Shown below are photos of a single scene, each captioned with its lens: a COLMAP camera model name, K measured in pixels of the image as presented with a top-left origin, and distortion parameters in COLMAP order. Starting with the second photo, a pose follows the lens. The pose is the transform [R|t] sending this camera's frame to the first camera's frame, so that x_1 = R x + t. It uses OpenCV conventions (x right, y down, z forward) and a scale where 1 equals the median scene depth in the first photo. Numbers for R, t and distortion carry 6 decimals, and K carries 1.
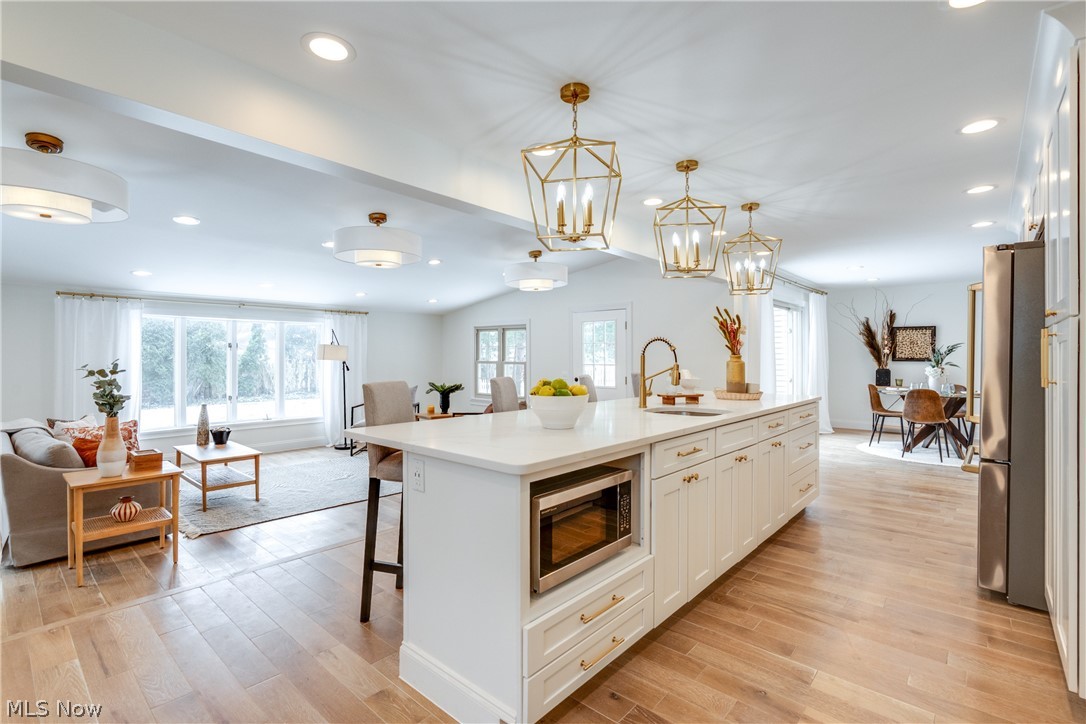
lens RADIAL K [[494.6, 0, 534.7], [0, 494.6, 362.2], [0, 0, 1]] dist [0.001066, -0.000448]
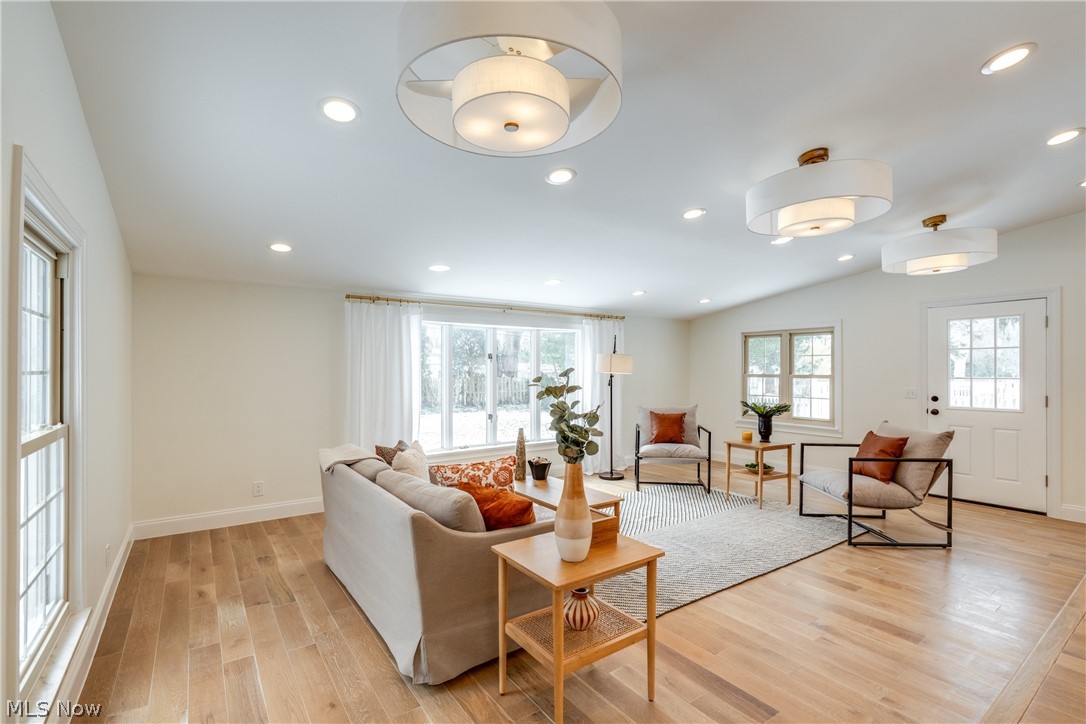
lens RADIAL K [[494.6, 0, 549.4], [0, 494.6, 379.0], [0, 0, 1]] dist [0.001066, -0.000448]
pose [[0.976420, 0.000895, -0.215879, -0.344271], [0.000132, 0.999989, 0.004746, 0.001854], [0.215881, -0.004663, 0.976409, 0.180256]]
